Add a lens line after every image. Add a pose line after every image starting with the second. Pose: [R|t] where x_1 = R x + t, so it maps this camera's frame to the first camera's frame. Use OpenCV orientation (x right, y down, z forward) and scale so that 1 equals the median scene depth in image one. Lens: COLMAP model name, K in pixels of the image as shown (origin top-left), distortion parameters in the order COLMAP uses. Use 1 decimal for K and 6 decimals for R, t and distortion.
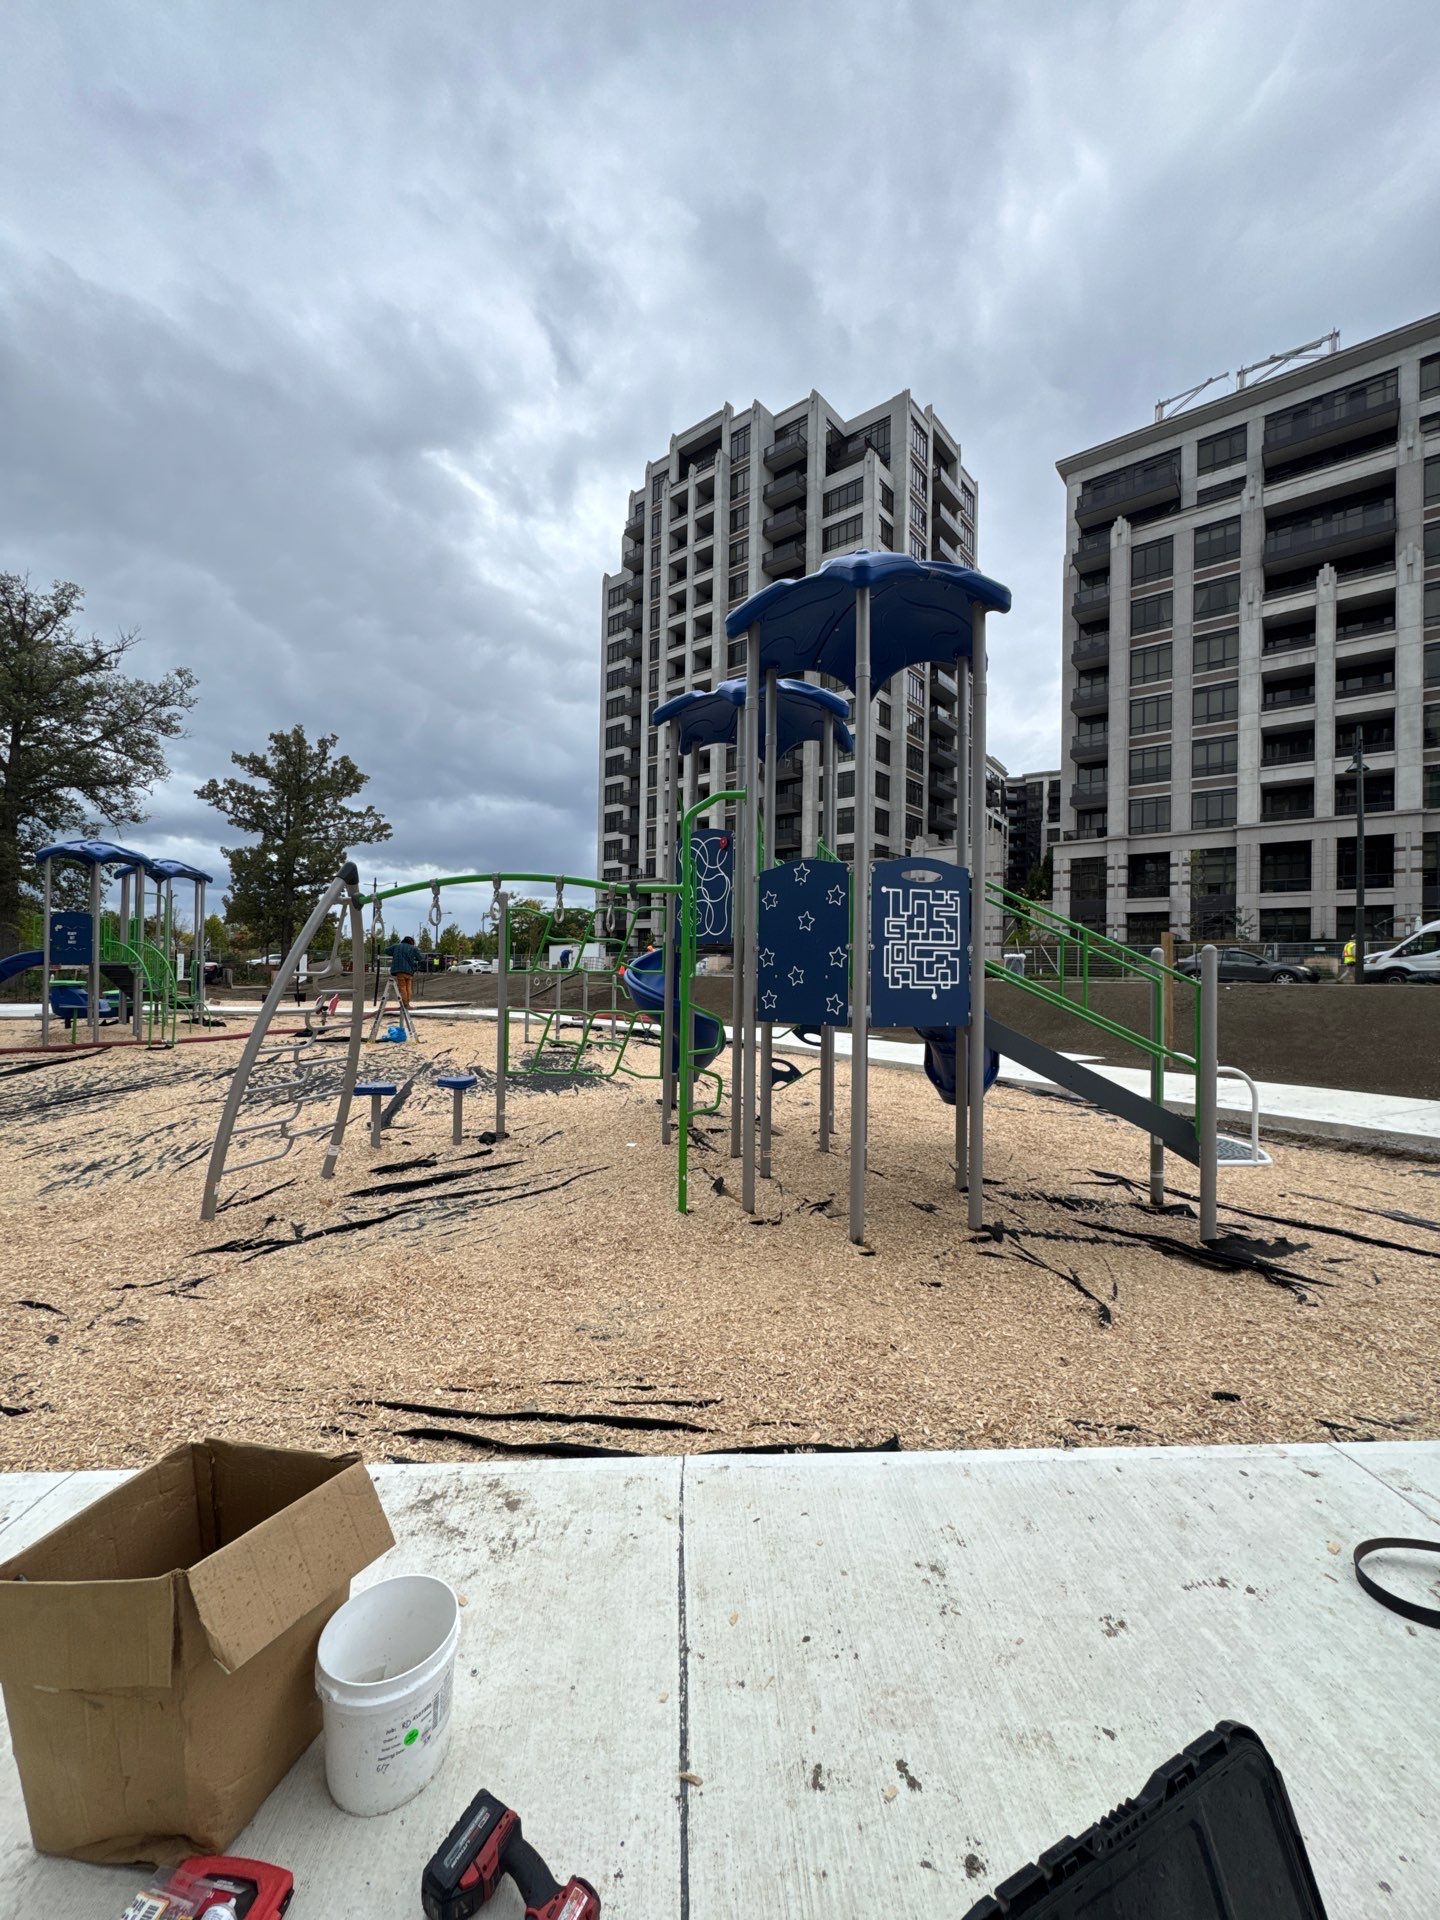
lens RADIAL K [[767.7, 0, 725.6], [0, 767.7, 977.1], [0, 0, 1]] dist [0.000317, 0.000472]
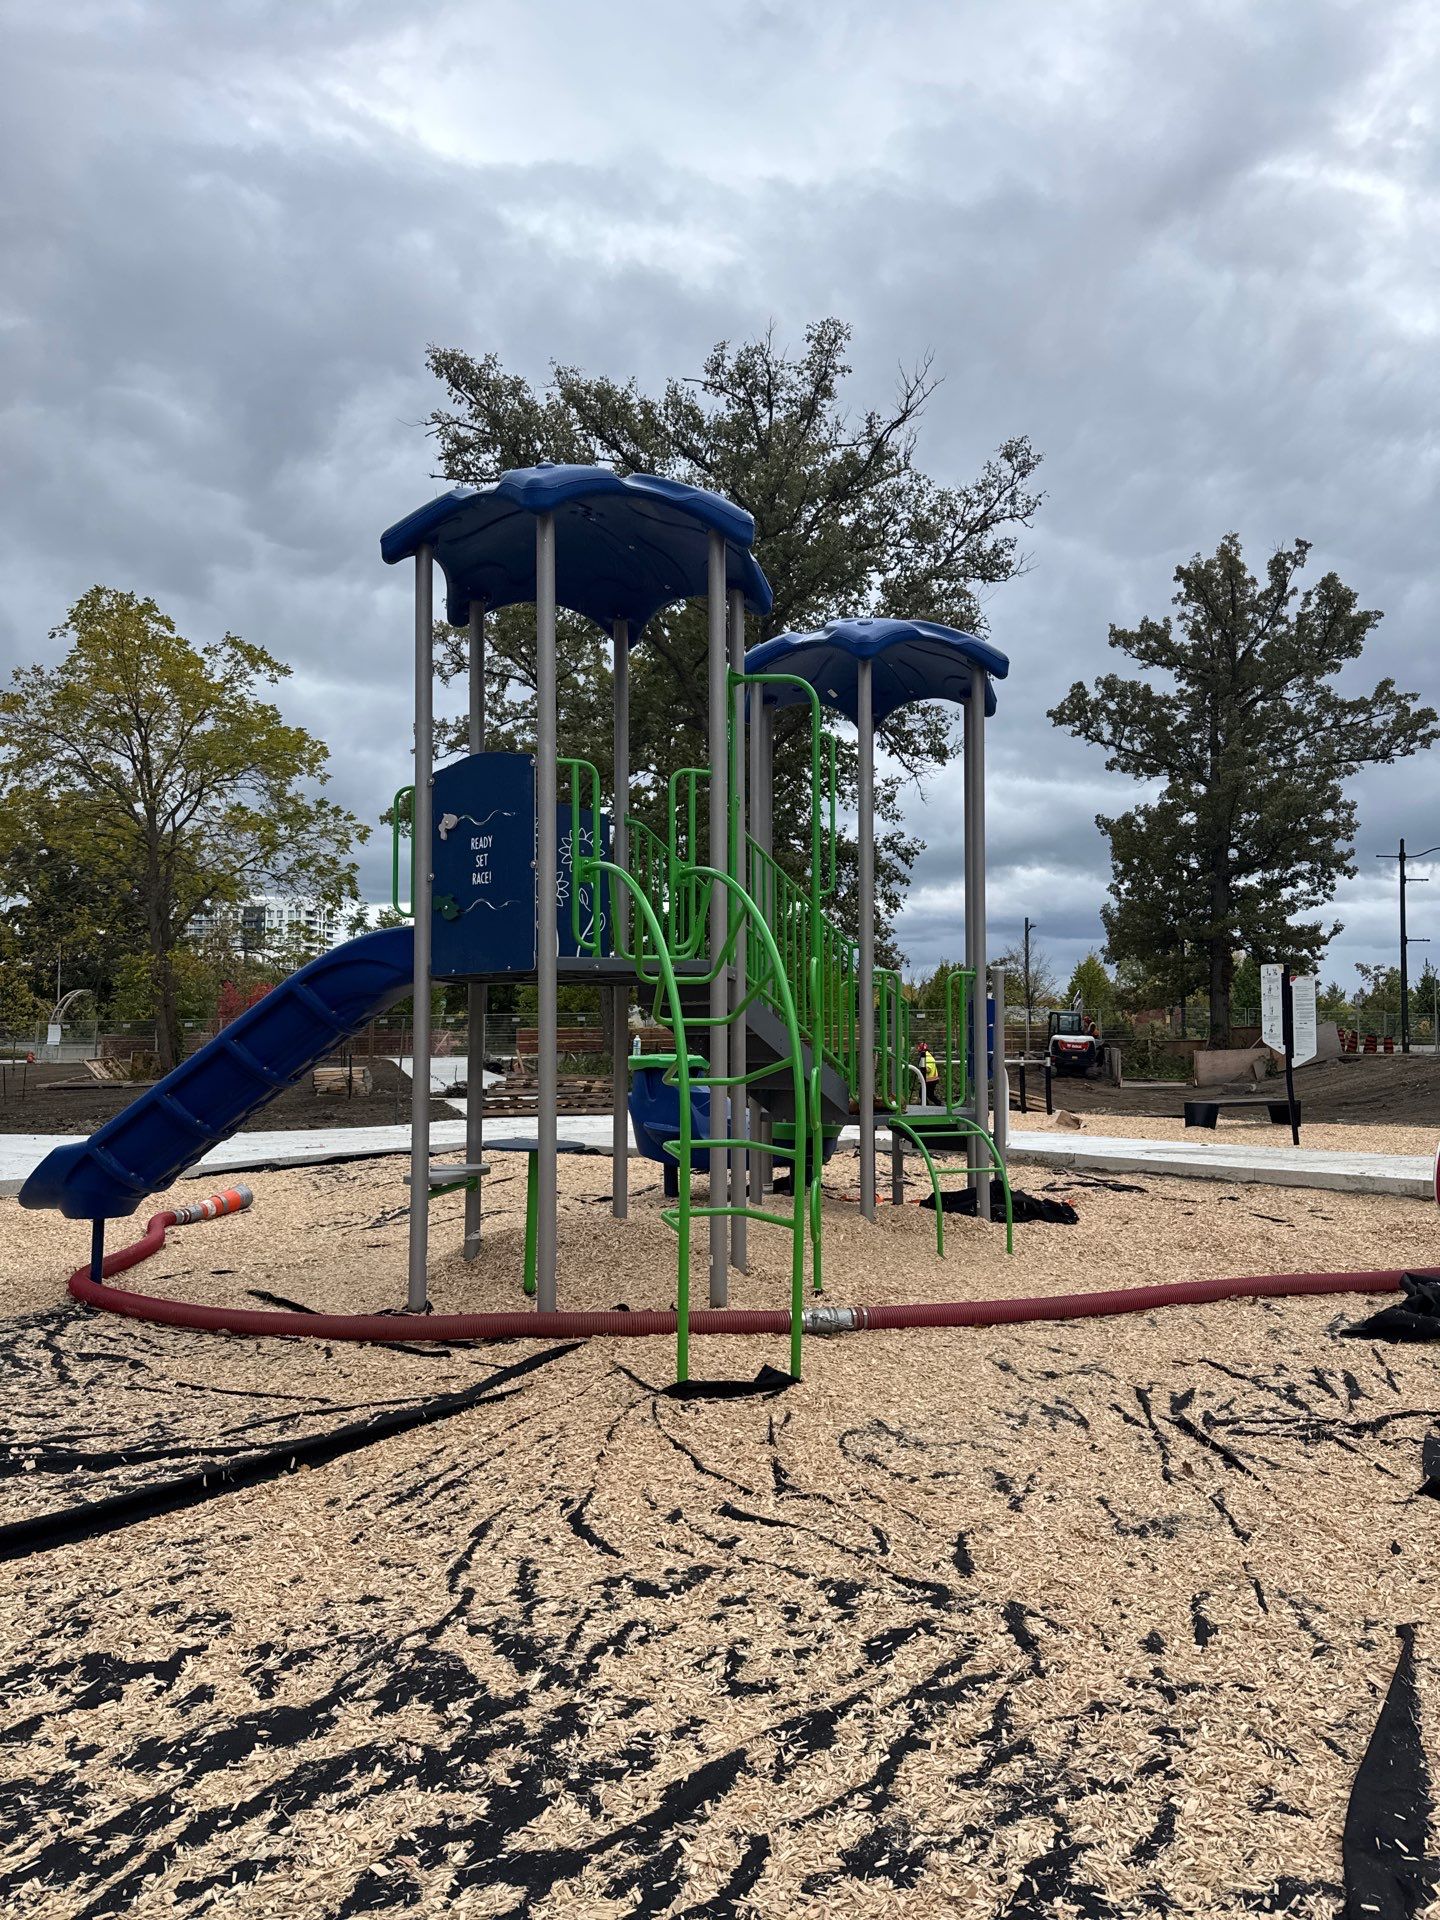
lens RADIAL K [[1357.3, 0, 720.0], [0, 1357.3, 960.0], [0, 0, 1]] dist [0.083200, -0.108640]
pose [[0.651767, -0.068532, -0.755316, -0.131835], [0.006363, 0.996368, -0.084913, 0.005017], [0.758392, 0.050537, 0.649836, 0.212624]]
